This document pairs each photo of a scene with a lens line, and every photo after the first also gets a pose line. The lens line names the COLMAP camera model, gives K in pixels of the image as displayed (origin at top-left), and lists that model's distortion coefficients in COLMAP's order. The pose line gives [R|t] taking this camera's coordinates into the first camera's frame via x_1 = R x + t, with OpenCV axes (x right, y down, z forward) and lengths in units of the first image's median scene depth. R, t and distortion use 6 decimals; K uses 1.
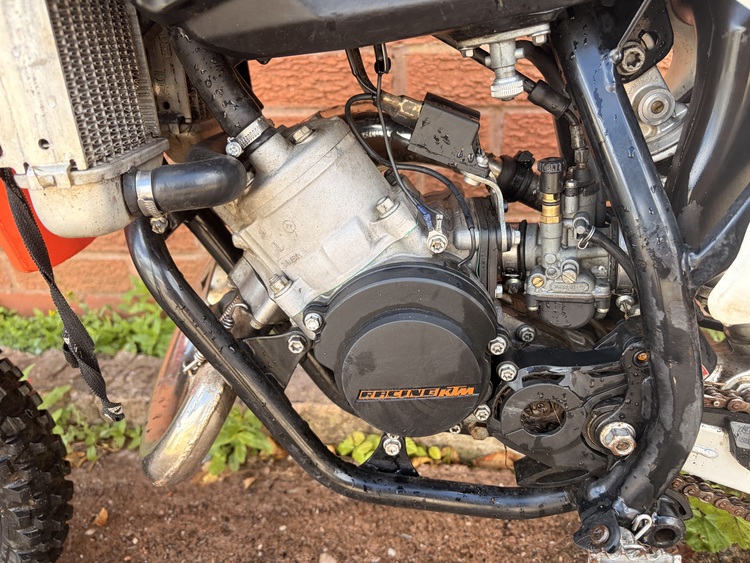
lens RADIAL K [[460.9, 0, 375.0], [0, 460.9, 281.5], [0, 0, 1]] dist [0.048808, -0.020543]
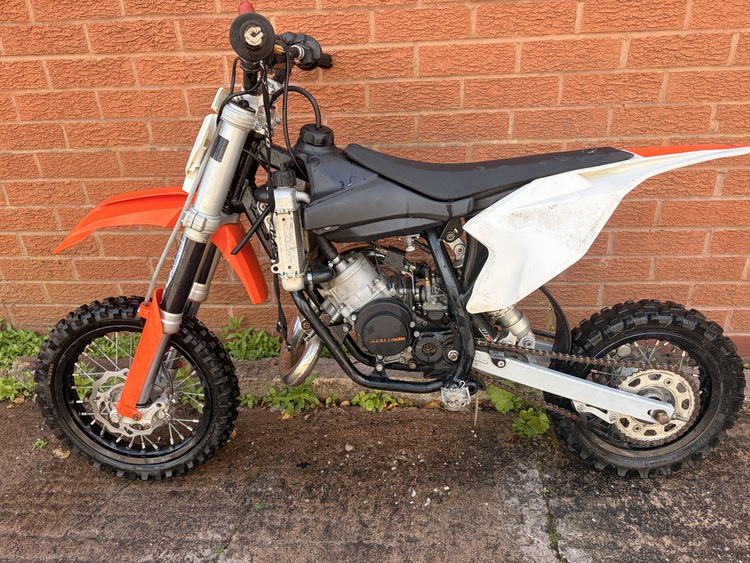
lens RADIAL K [[460.9, 0, 375.0], [0, 460.9, 281.5], [0, 0, 1]] dist [0.048808, -0.020543]
pose [[0.999257, -0.007828, 0.037739, -0.103416], [0.012763, 0.991119, -0.132362, 0.250518], [-0.036367, 0.132745, 0.990483, -2.071764]]
